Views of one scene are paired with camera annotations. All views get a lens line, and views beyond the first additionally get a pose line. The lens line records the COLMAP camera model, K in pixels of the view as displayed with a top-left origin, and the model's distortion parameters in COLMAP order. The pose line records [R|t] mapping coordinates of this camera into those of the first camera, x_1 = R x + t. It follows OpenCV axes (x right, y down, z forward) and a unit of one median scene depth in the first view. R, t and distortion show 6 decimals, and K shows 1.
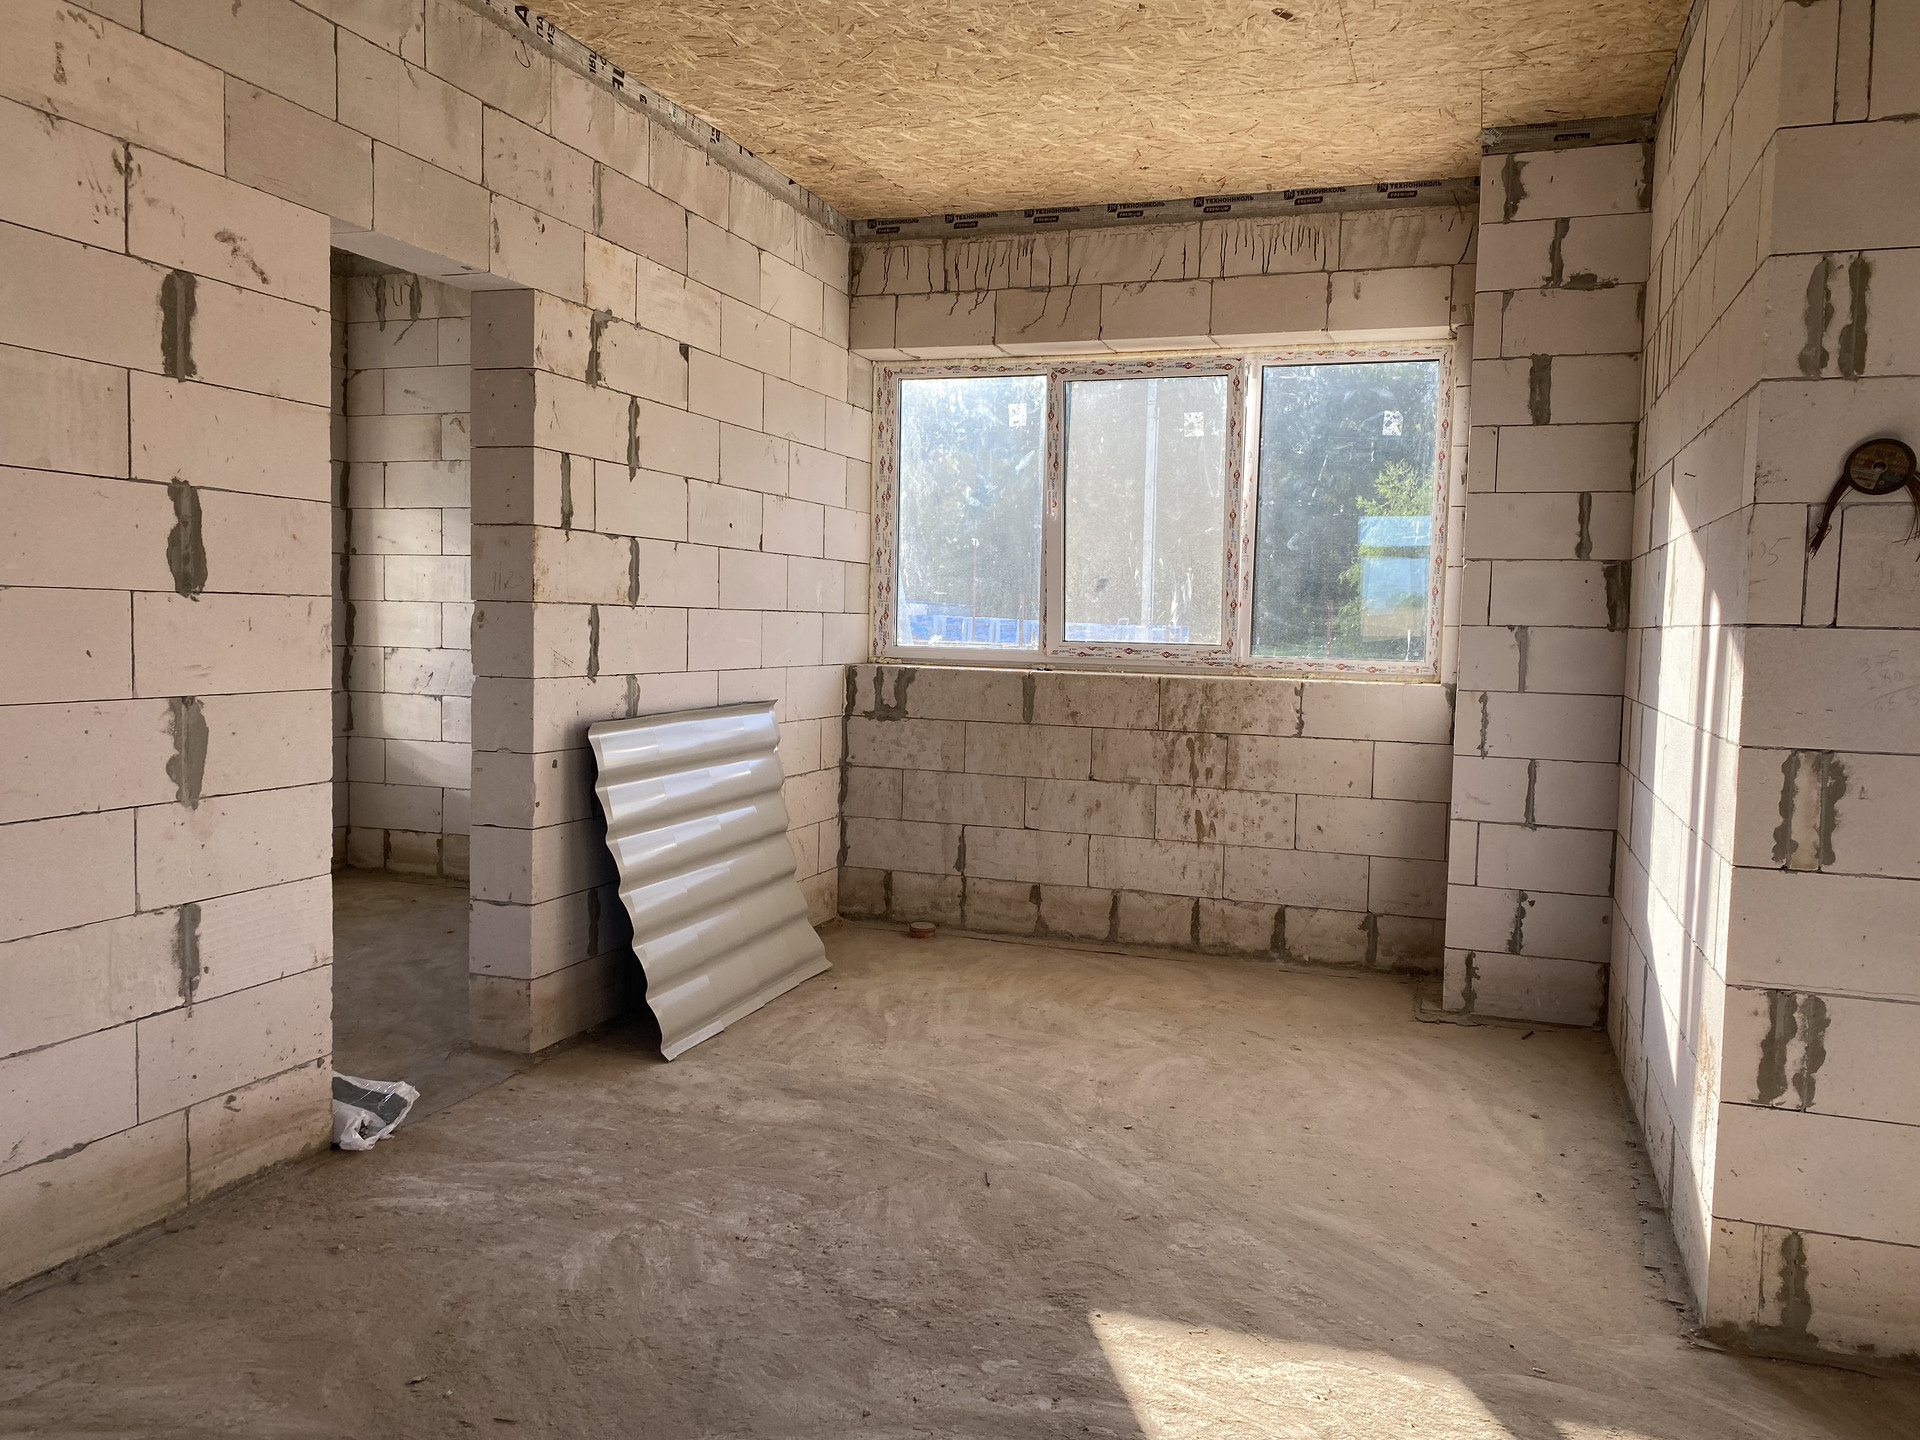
lens RADIAL K [[1498.6, 0, 961.5], [0, 1498.6, 714.4], [0, 0, 1]] dist [0.051221, -0.091968]
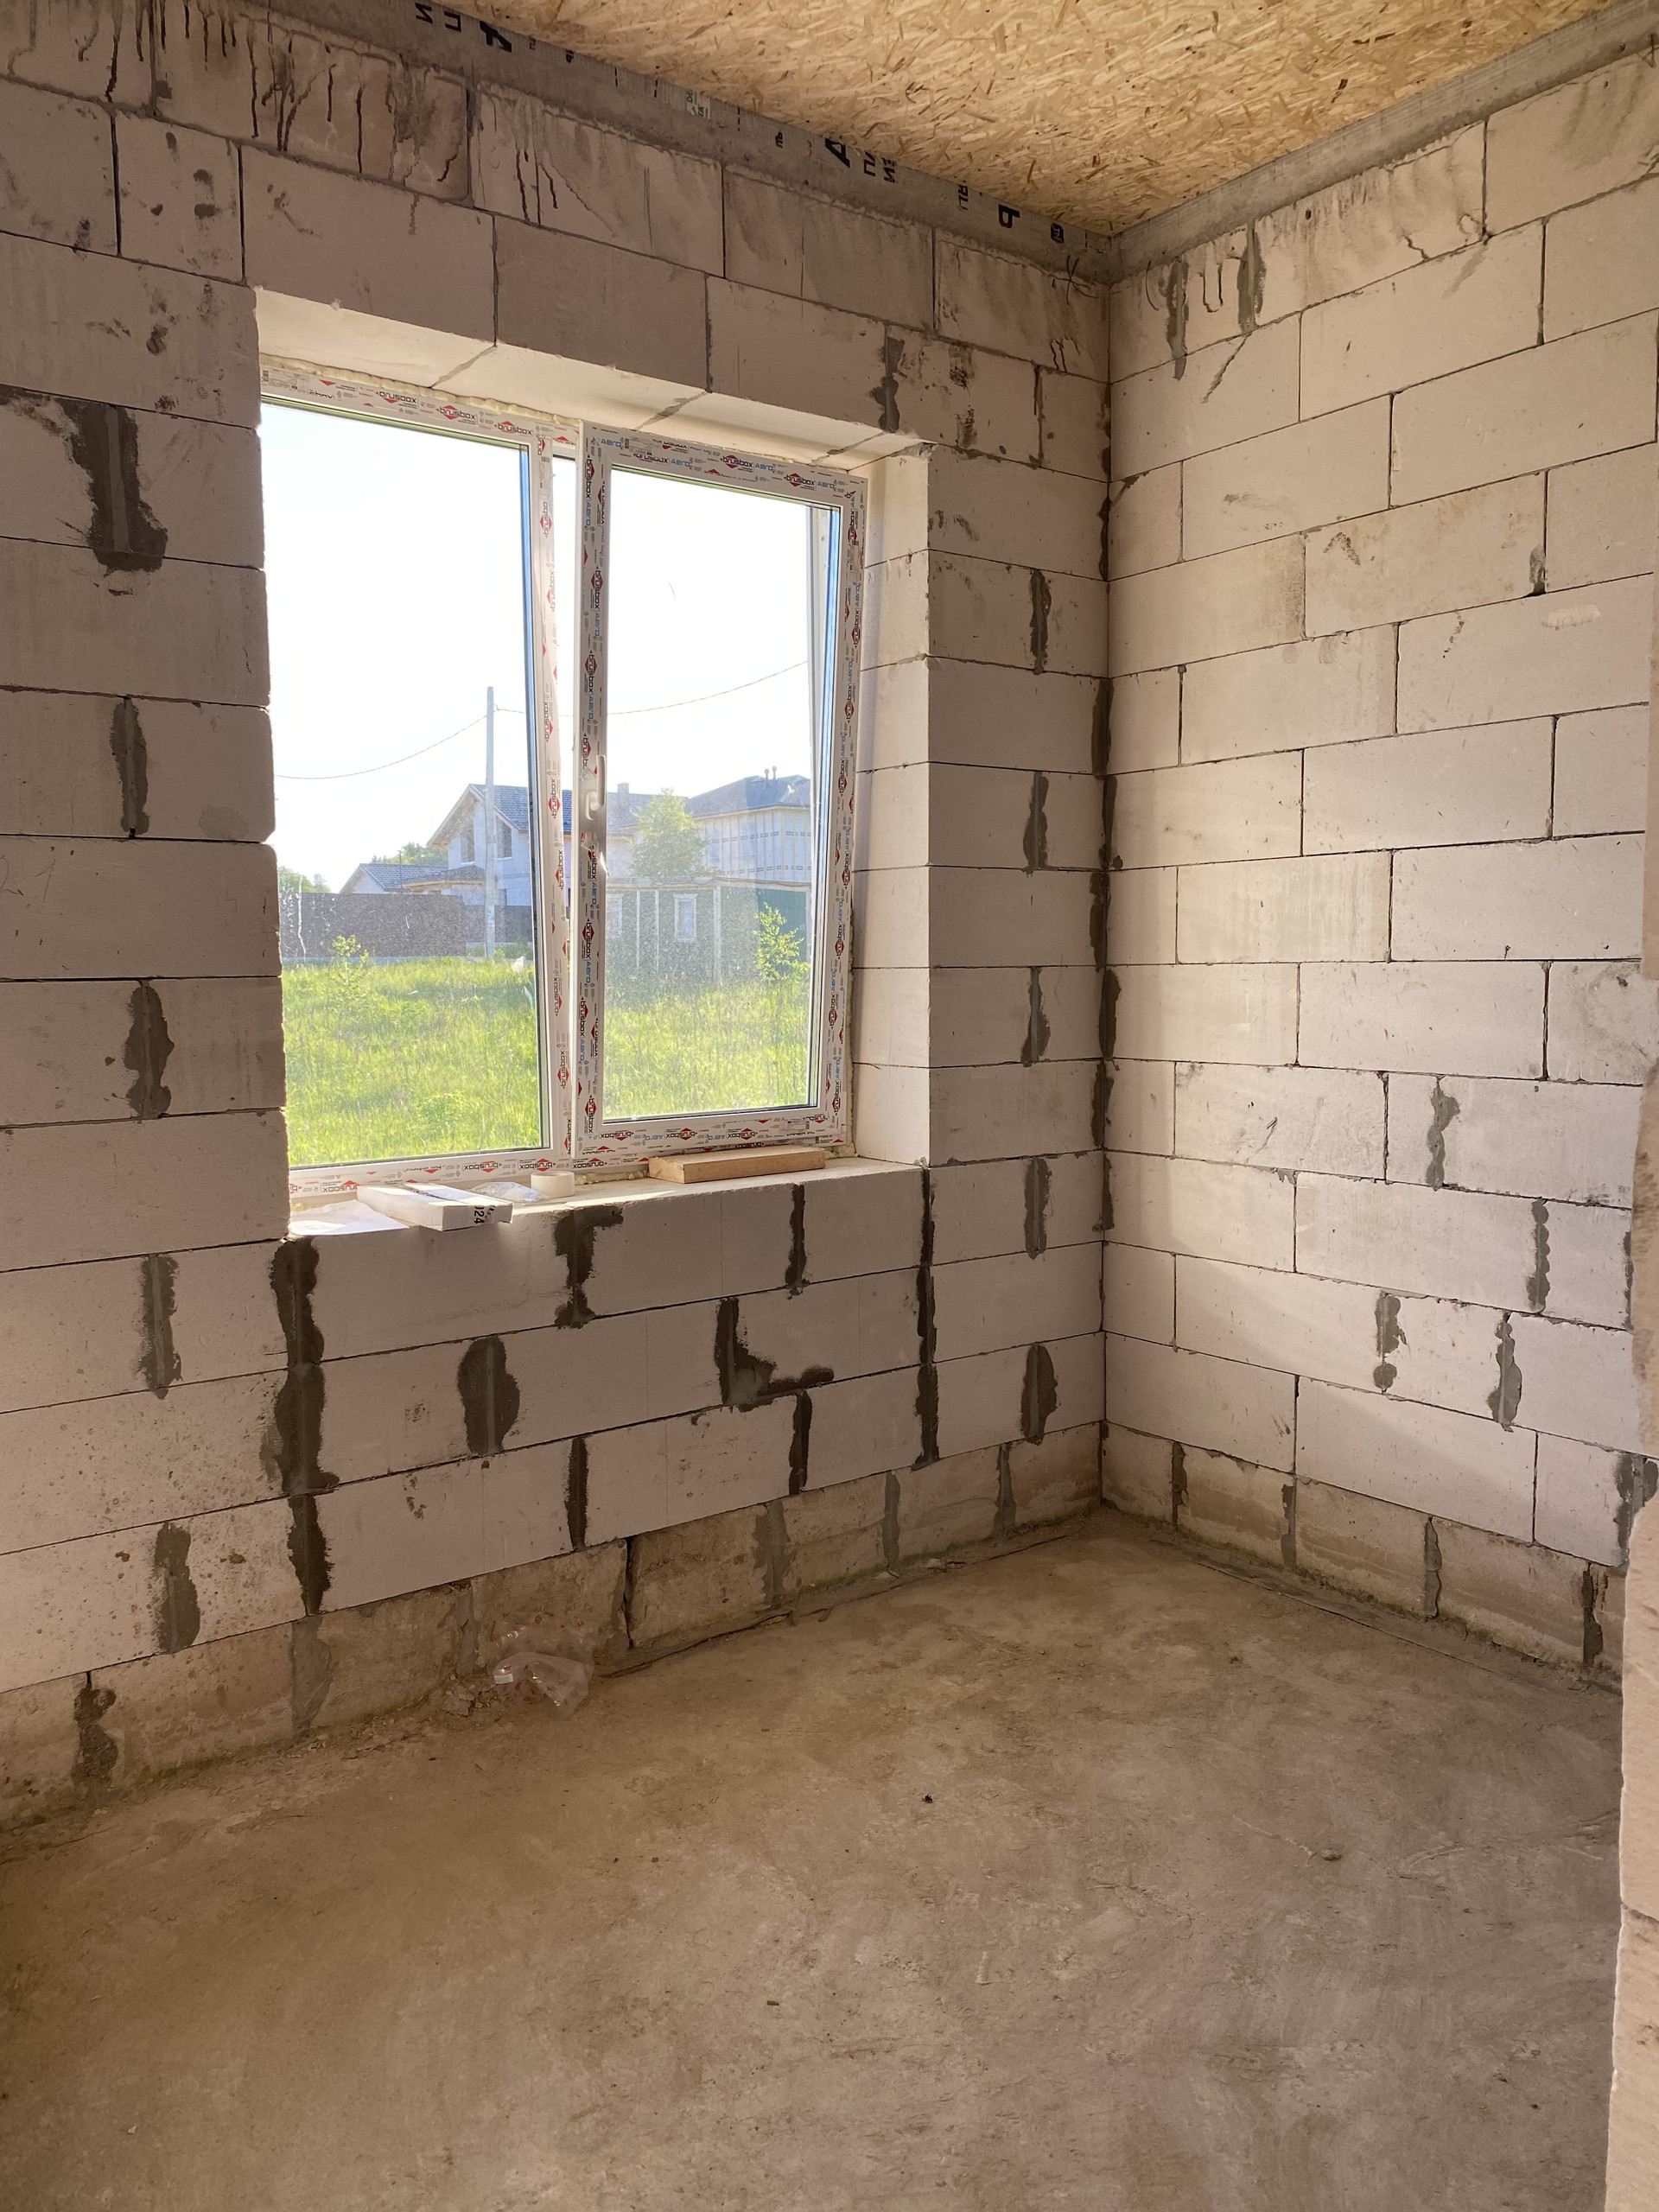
lens RADIAL K [[1726.5, 0, 827.6], [0, 1726.5, 1103.1], [0, 0, 1]] dist [0.051221, -0.091968]
pose [[0.844886, 0.013324, -0.534780, -0.186342], [-0.004571, 0.999833, 0.017690, -0.040941], [0.534926, -0.012501, 0.844806, 0.487195]]
